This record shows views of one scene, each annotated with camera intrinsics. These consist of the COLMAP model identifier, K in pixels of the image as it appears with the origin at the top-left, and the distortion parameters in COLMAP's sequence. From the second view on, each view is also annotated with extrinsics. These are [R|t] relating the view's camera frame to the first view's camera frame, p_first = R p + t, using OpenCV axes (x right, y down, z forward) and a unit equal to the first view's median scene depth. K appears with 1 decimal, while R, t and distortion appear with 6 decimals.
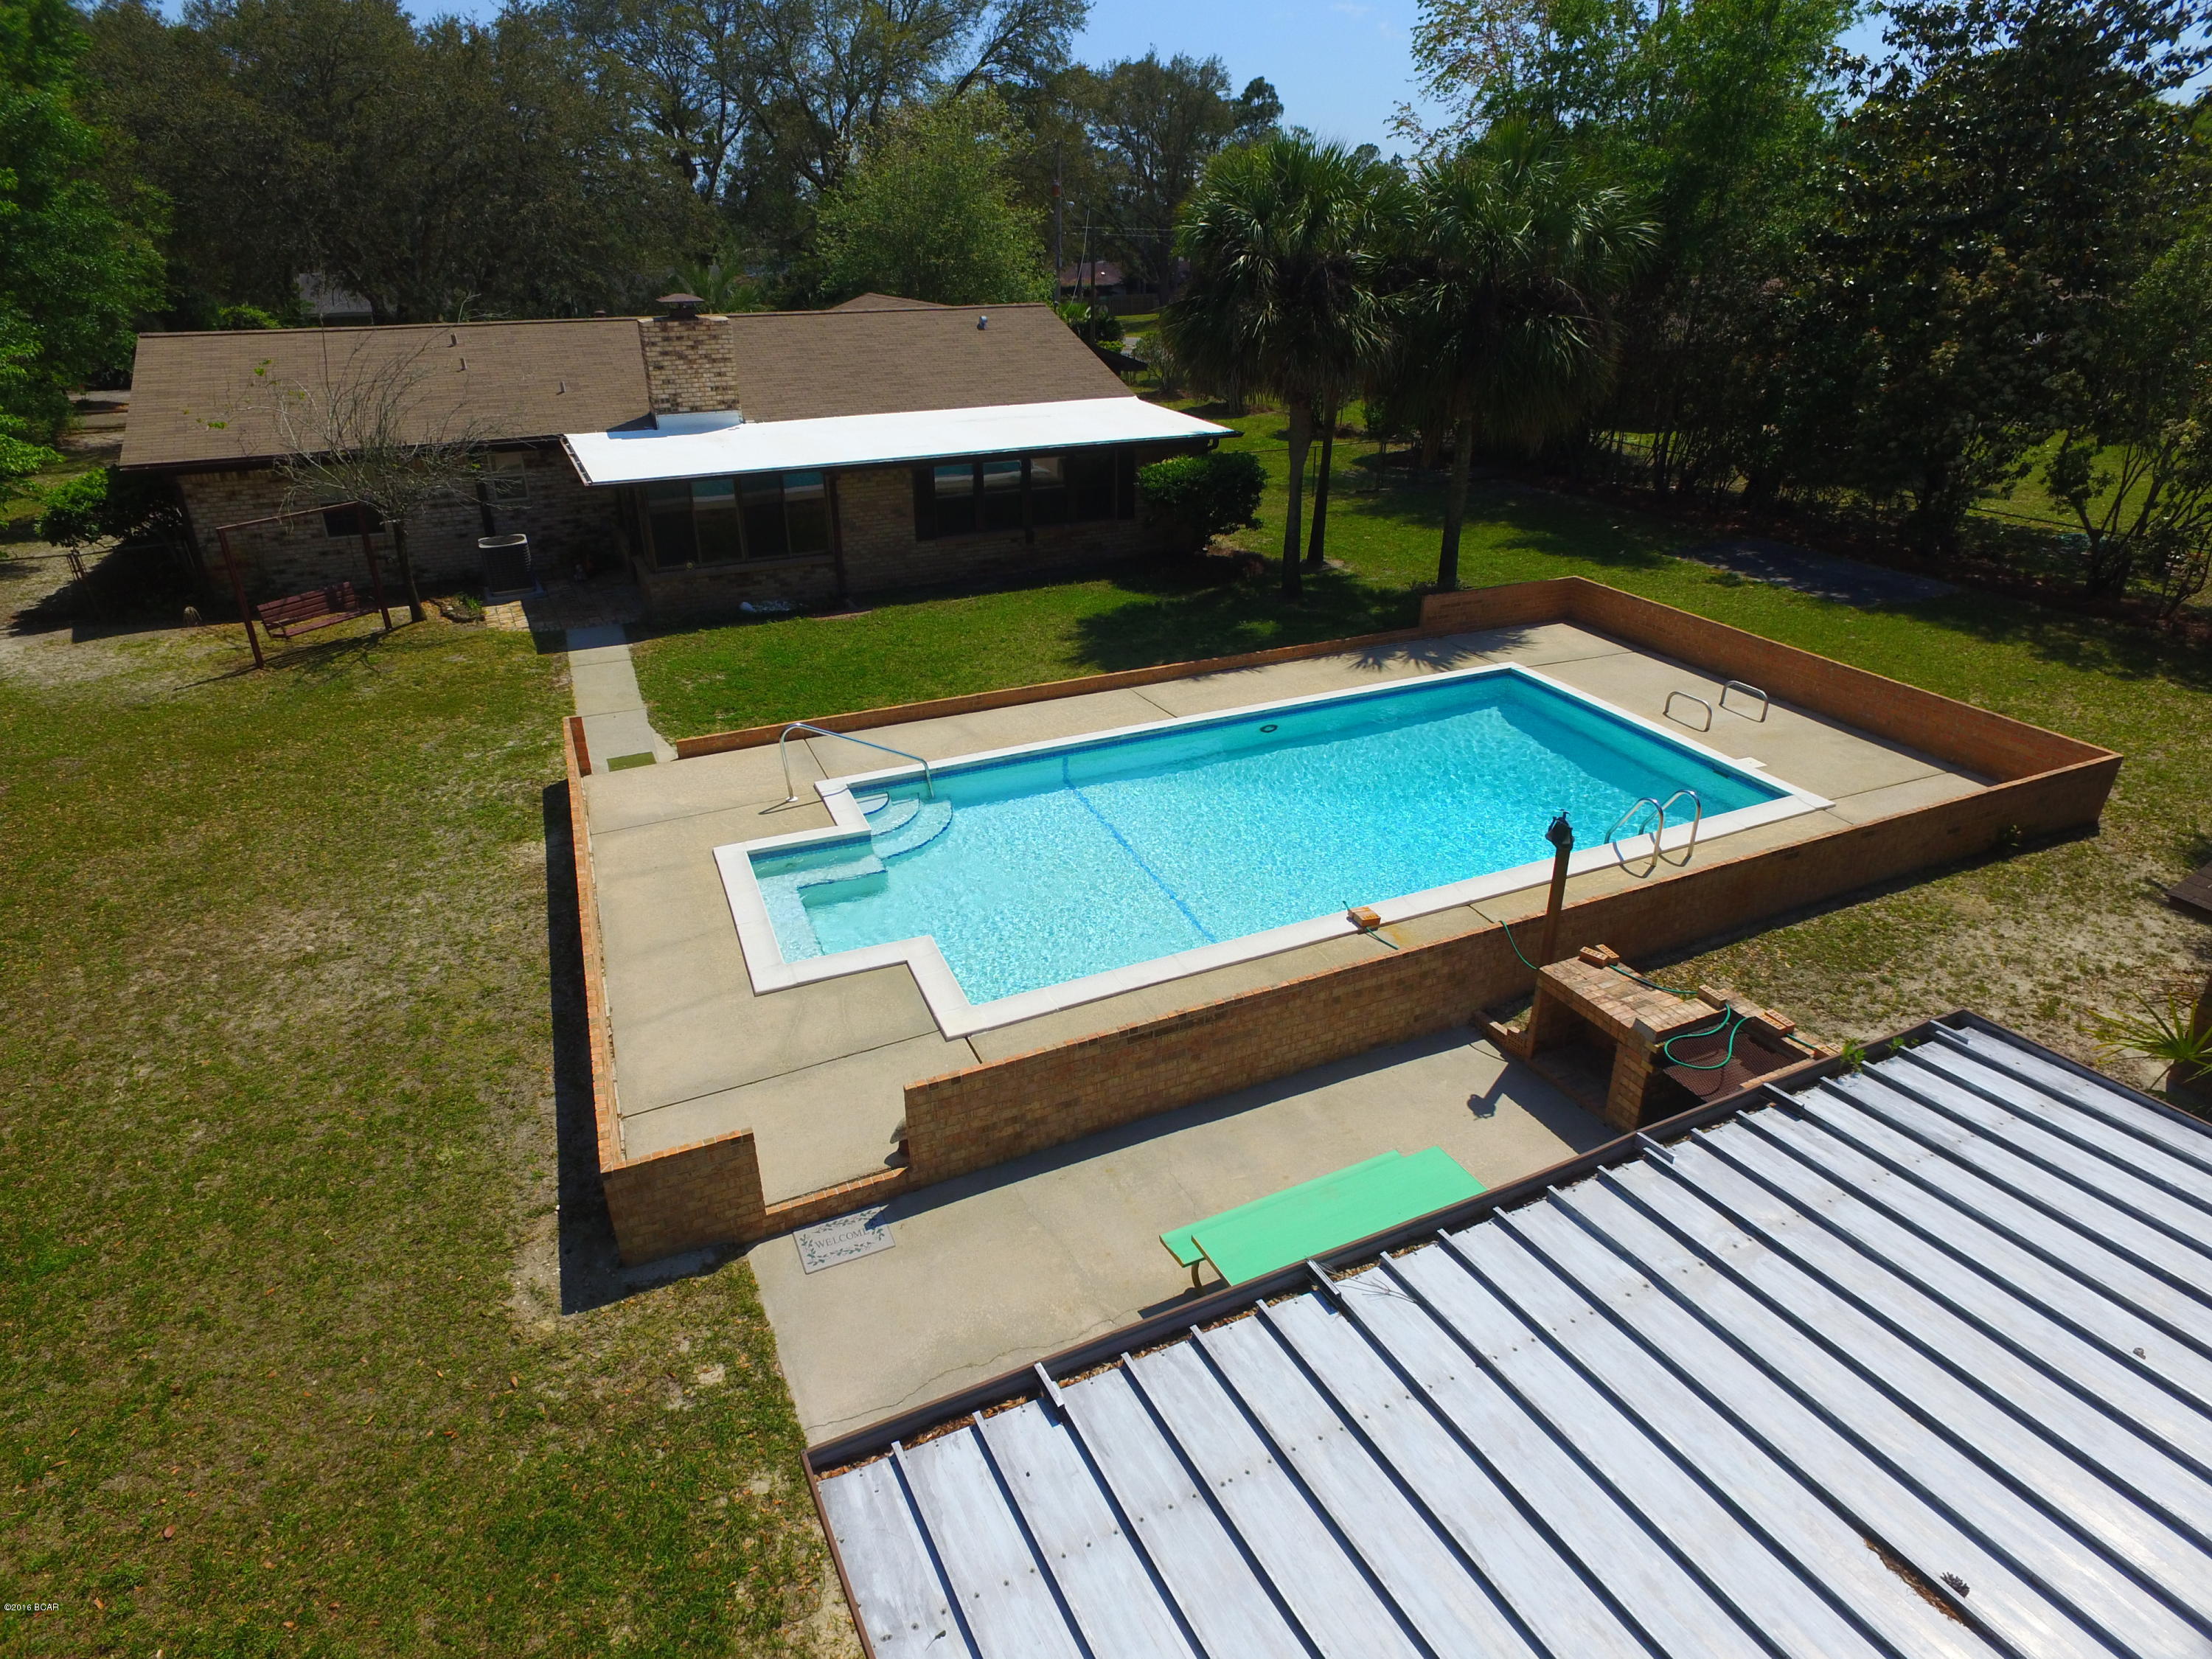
lens RADIAL K [[1283.8, 0, 1096.5], [0, 1283.8, 837.9], [0, 0, 1]] dist [-0.016424, 0.014187]
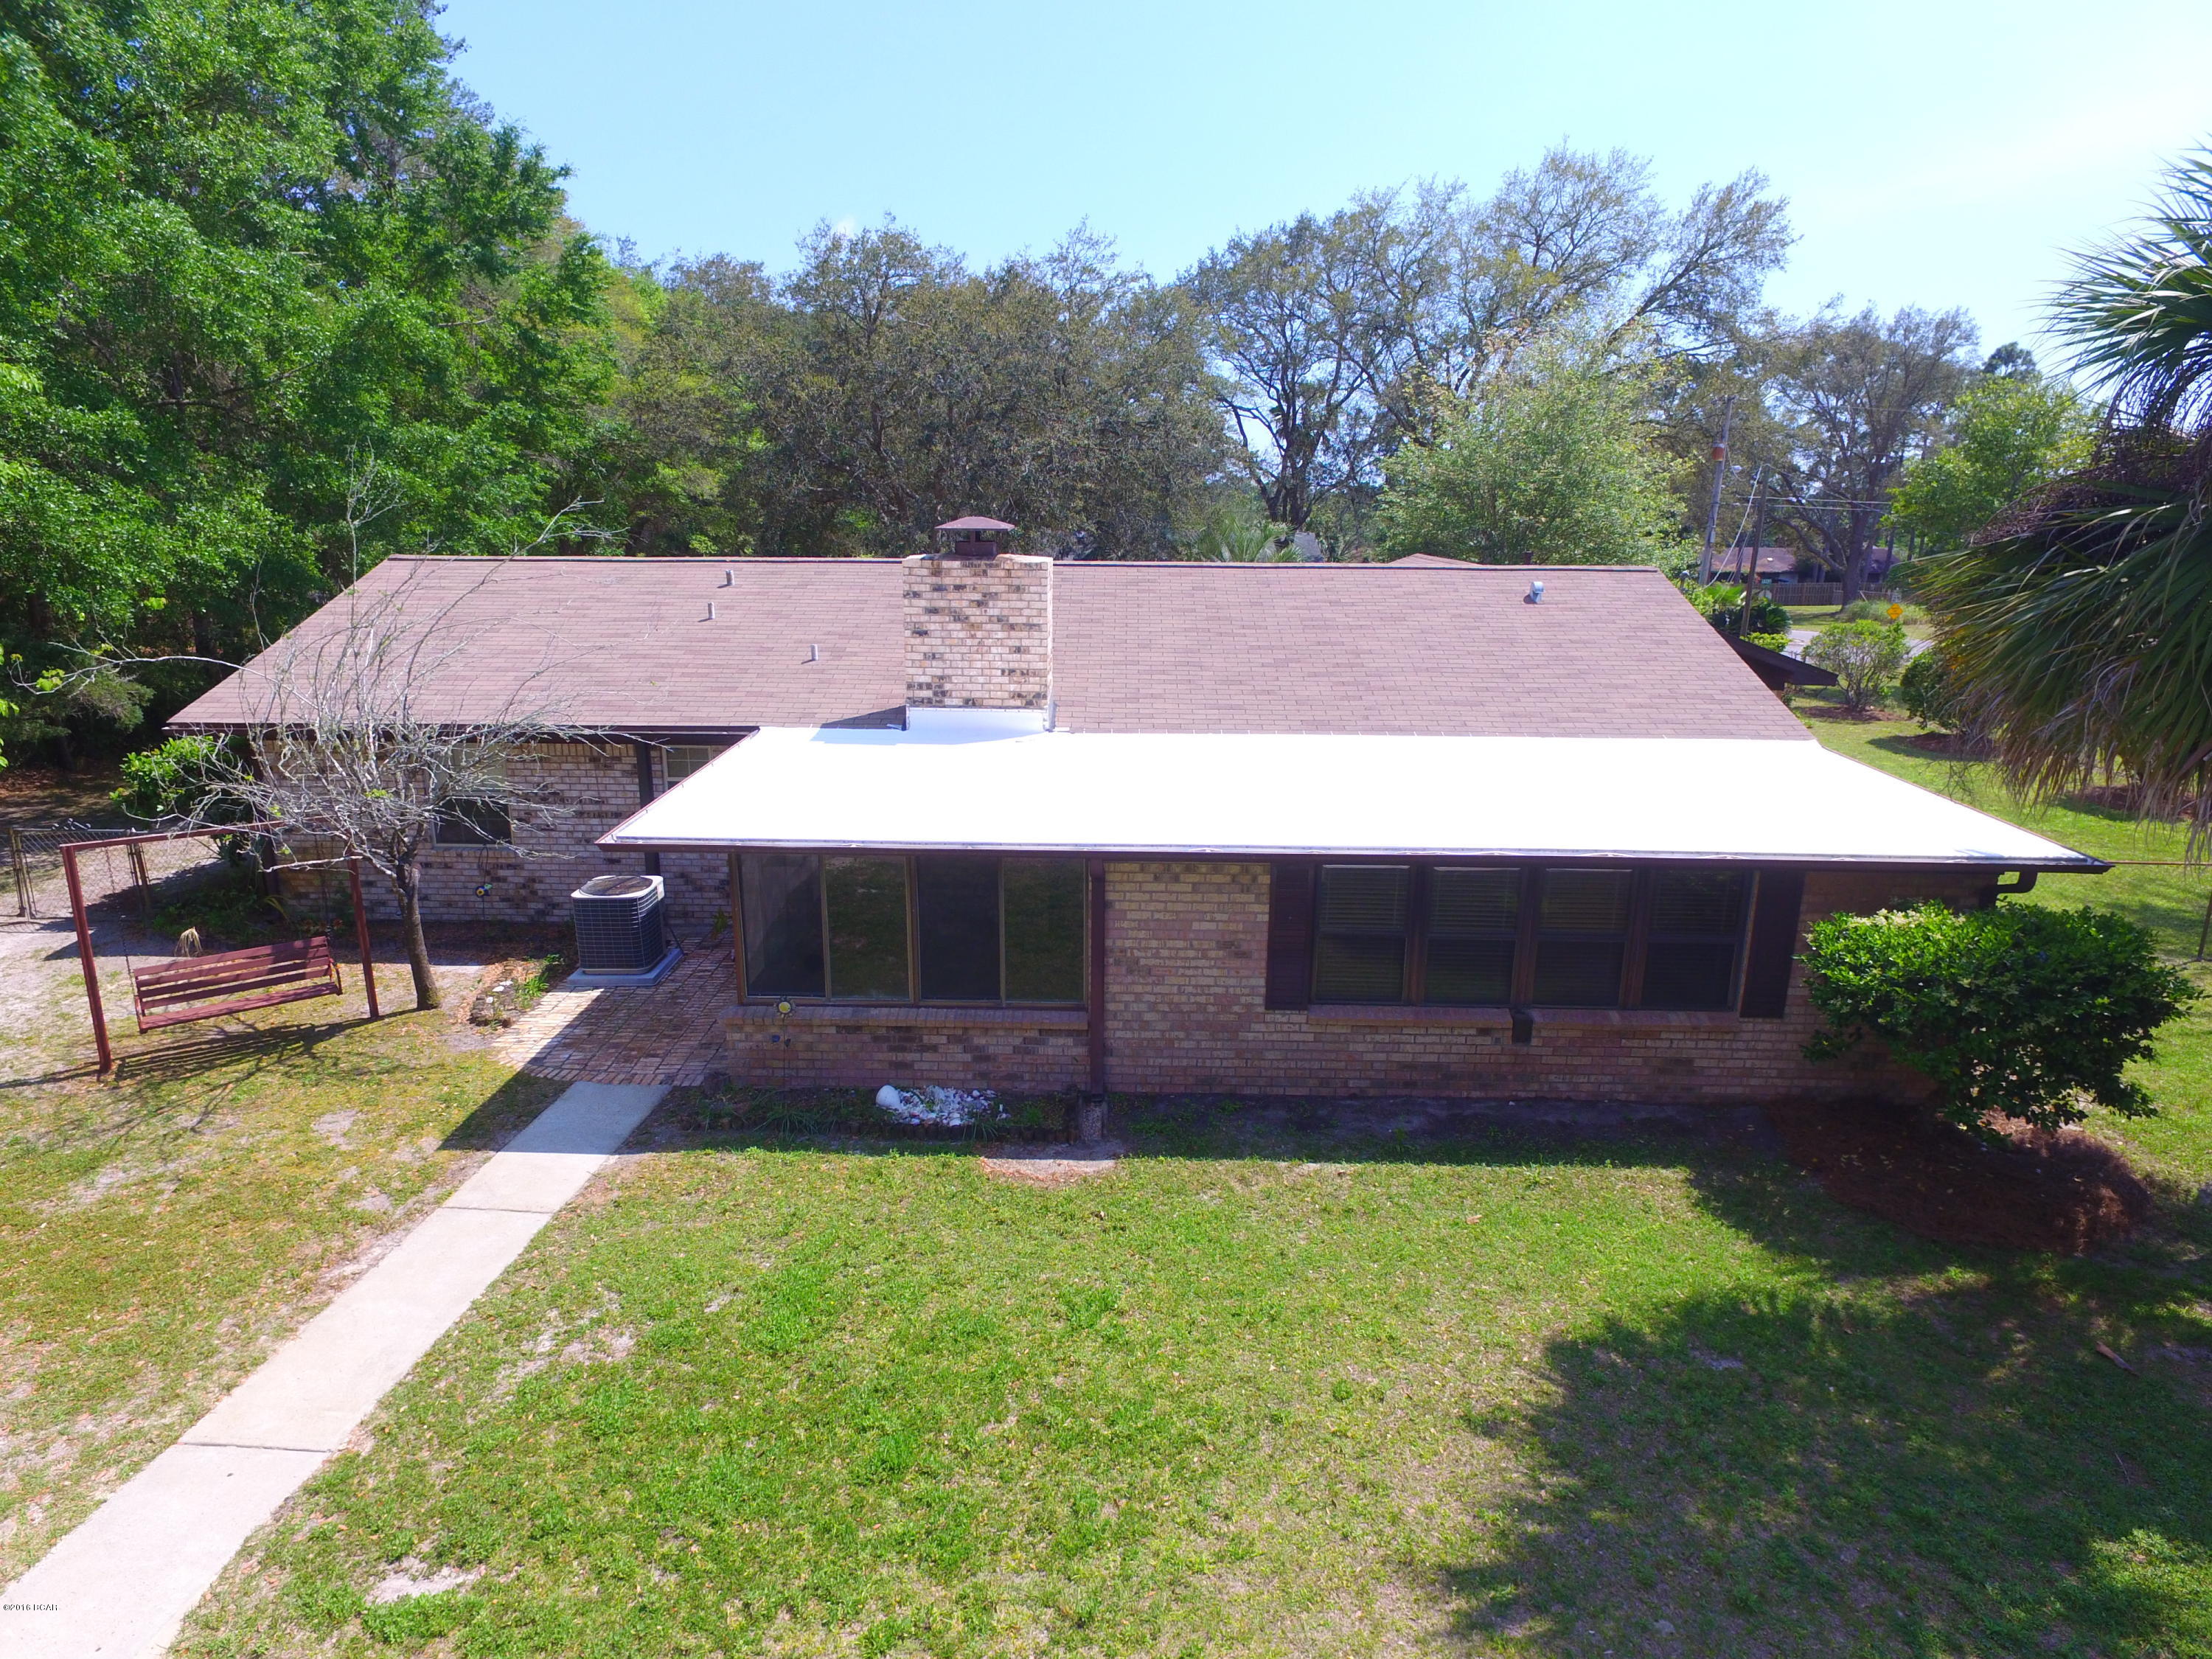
lens RADIAL K [[1283.8, 0, 1101.8], [0, 1283.8, 831.3], [0, 0, 1]] dist [-0.016424, 0.014187]
pose [[0.891945, 0.122662, -0.435187, 0.005678], [-0.207829, 0.966018, -0.153677, -0.257874], [0.401548, 0.227516, 0.887128, 0.663829]]
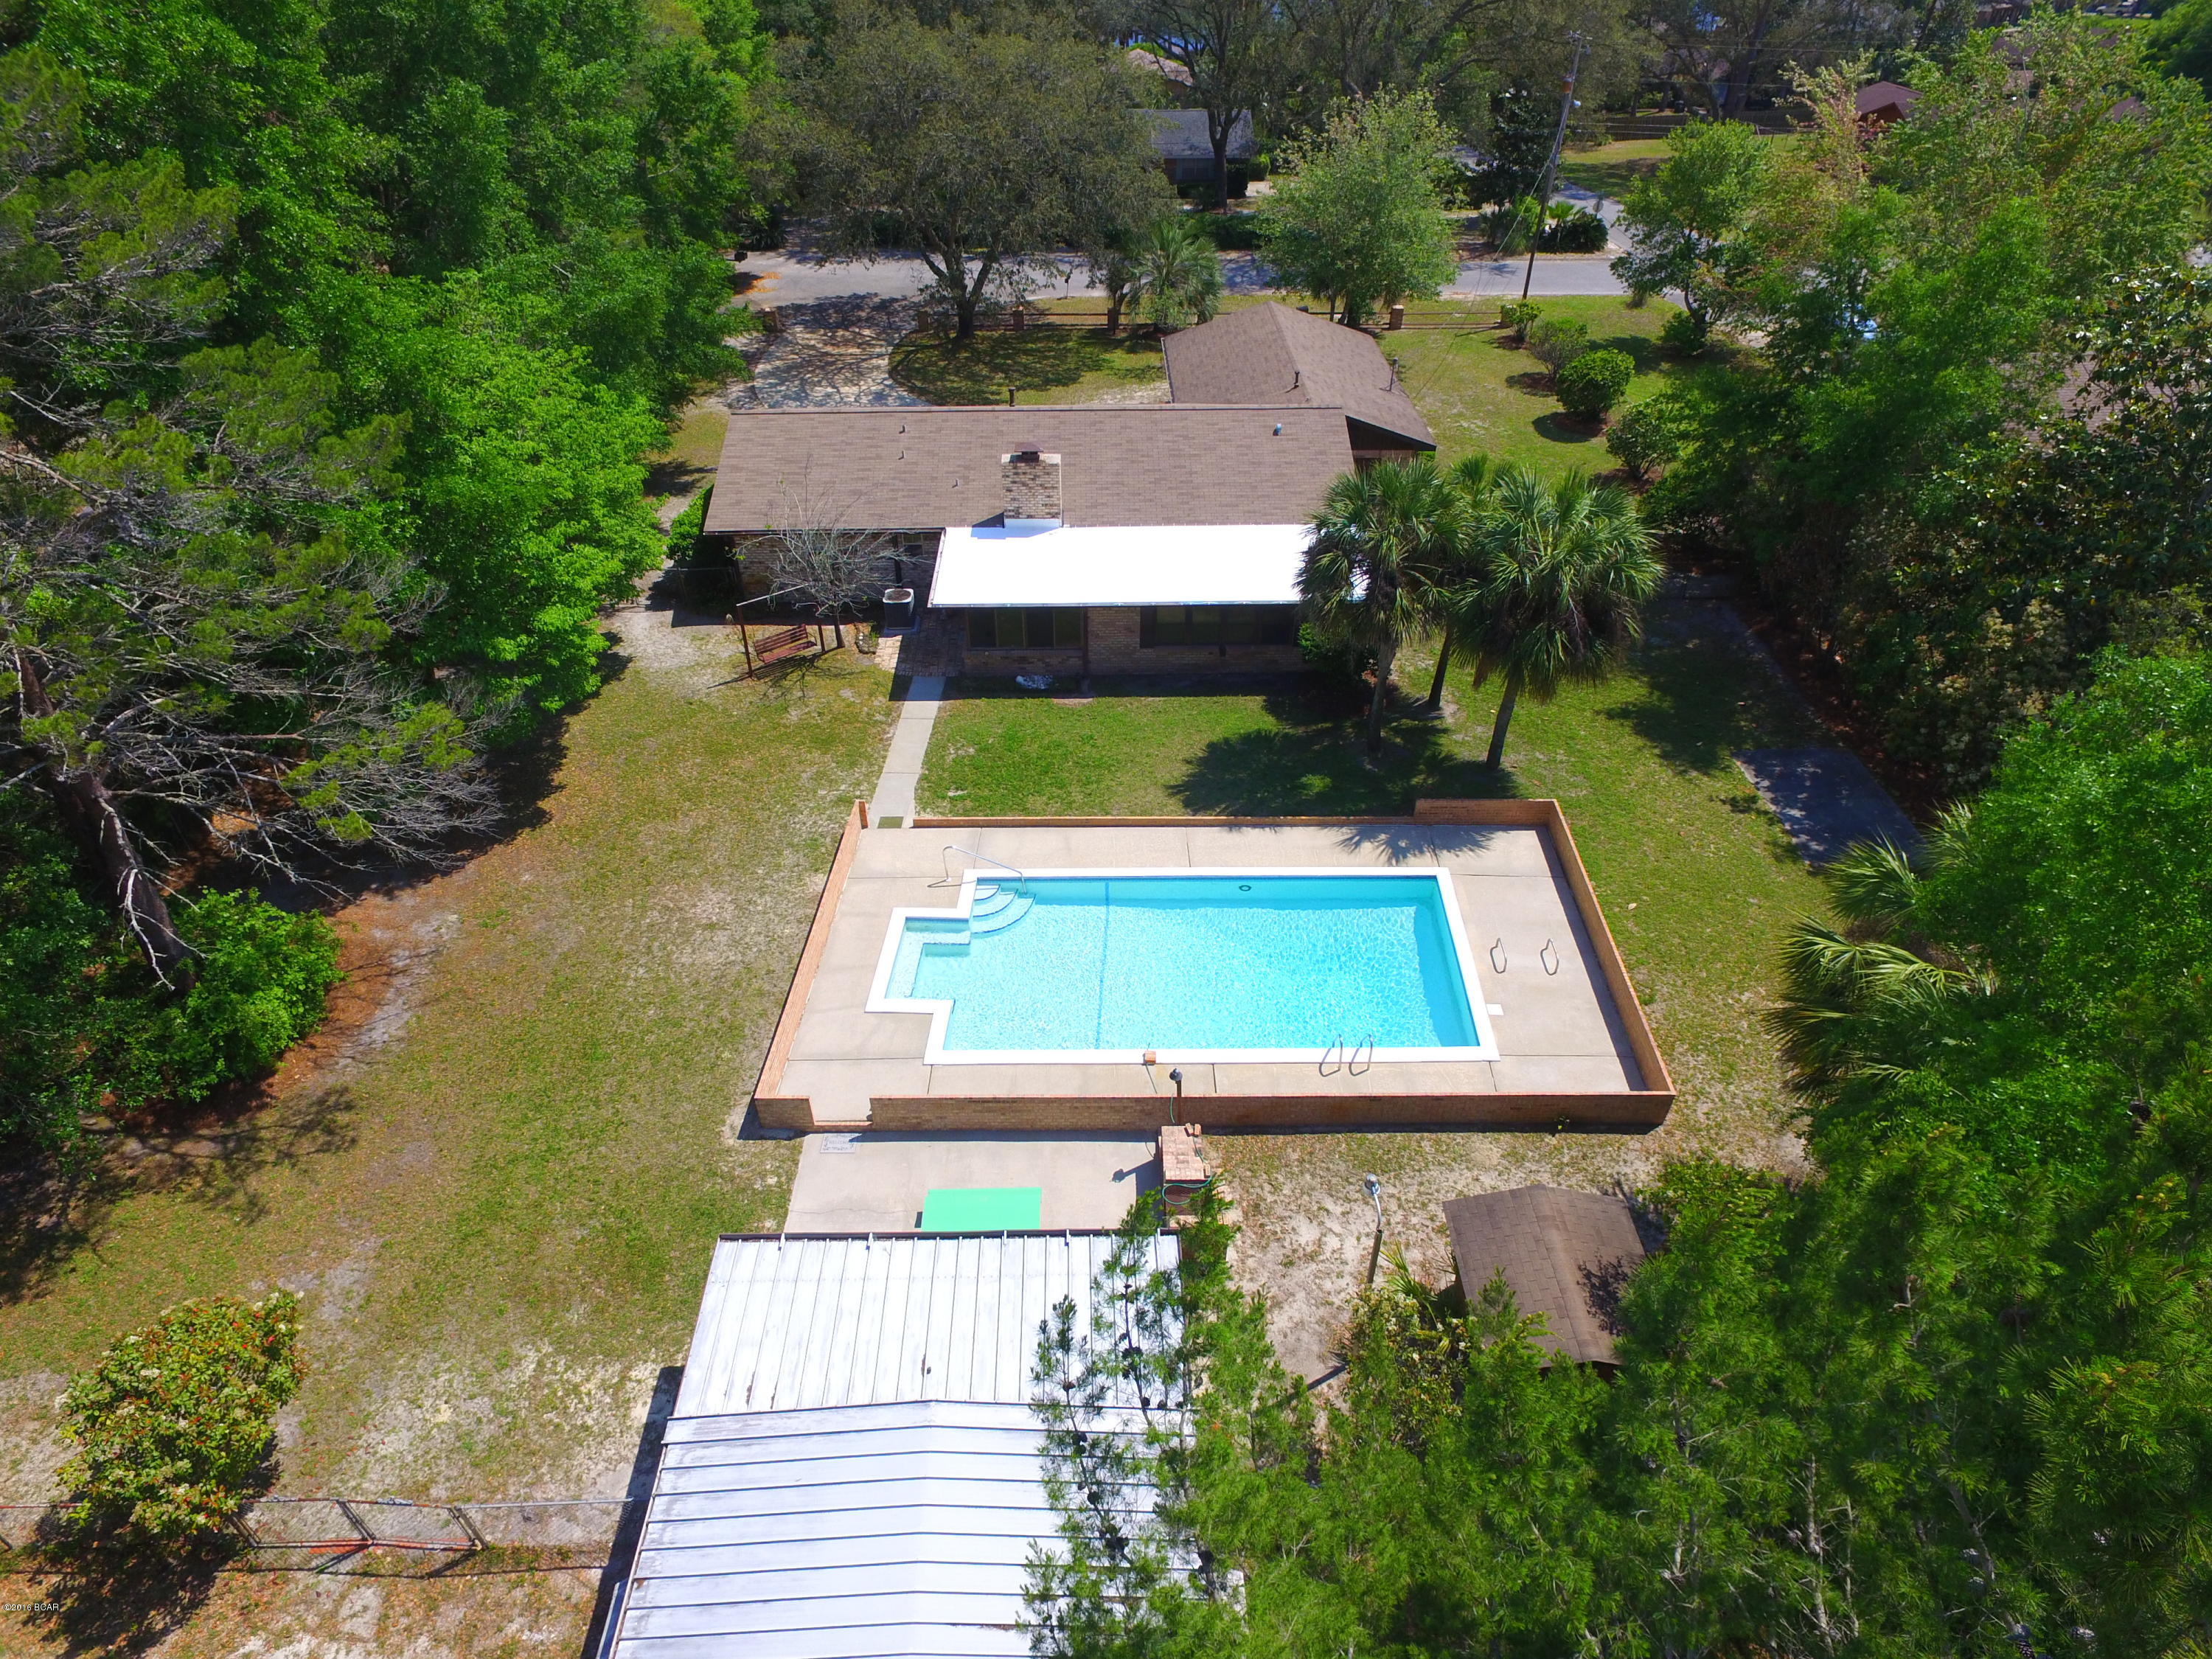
lens RADIAL K [[1283.8, 0, 1091.9], [0, 1283.8, 829.2], [0, 0, 1]] dist [-0.016424, 0.014187]
pose [[0.904393, 0.254622, -0.342405, 0.451085], [-0.180730, 0.955494, 0.233171, -0.450463], [0.386536, -0.148995, 0.910159, -0.481699]]
